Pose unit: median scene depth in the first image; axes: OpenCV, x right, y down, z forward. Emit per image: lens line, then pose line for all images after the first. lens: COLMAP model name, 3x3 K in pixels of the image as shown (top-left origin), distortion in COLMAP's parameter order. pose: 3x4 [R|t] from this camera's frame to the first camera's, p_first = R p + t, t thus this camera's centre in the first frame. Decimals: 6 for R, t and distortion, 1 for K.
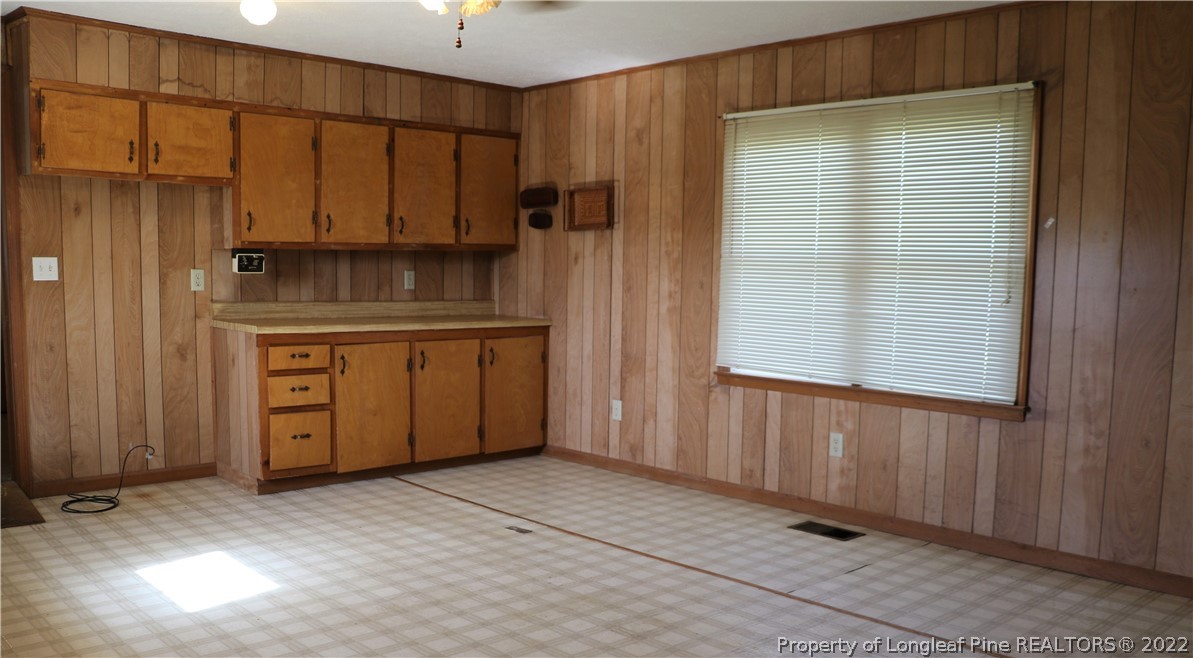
lens RADIAL K [[1004.5, 0, 613.9], [0, 1004.5, 390.9], [0, 0, 1]] dist [-0.173881, 0.136369]
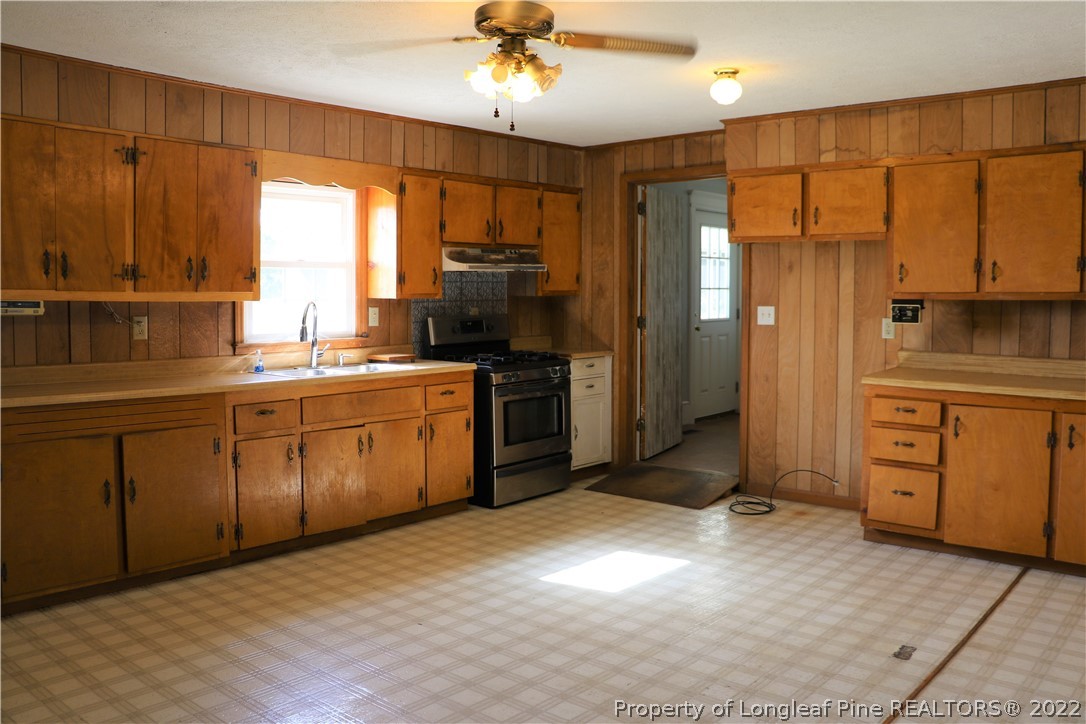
lens RADIAL K [[890.9, 0, 543.0], [0, 890.9, 362.0], [0, 0, 1]] dist [-0.186959, 0.158580]
pose [[0.097963, 0.060040, -0.993377, 0.518623], [-0.115477, 0.992122, 0.048576, -0.087827], [0.988468, 0.109953, 0.104124, 0.588174]]
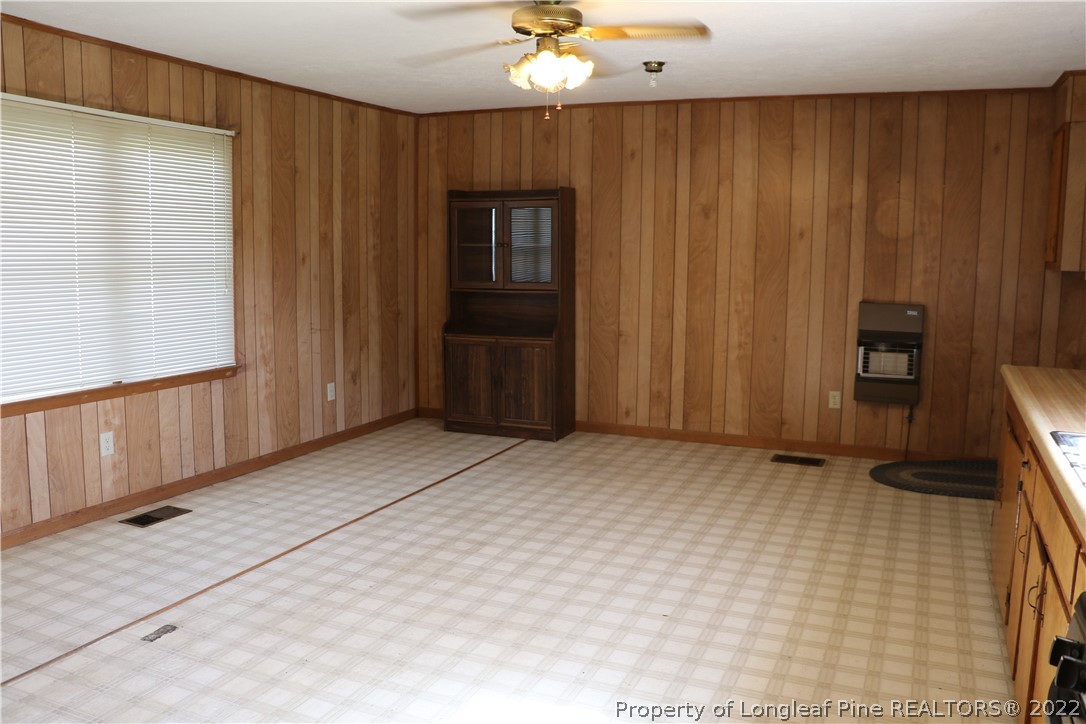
lens RADIAL K [[890.9, 0, 543.0], [0, 890.9, 362.0], [0, 0, 1]] dist [-0.186959, 0.158580]
pose [[-0.386530, -0.145904, 0.910663, -0.746048], [0.083851, 0.977758, 0.192245, -0.161280], [-0.918457, 0.150668, -0.365699, 0.894530]]
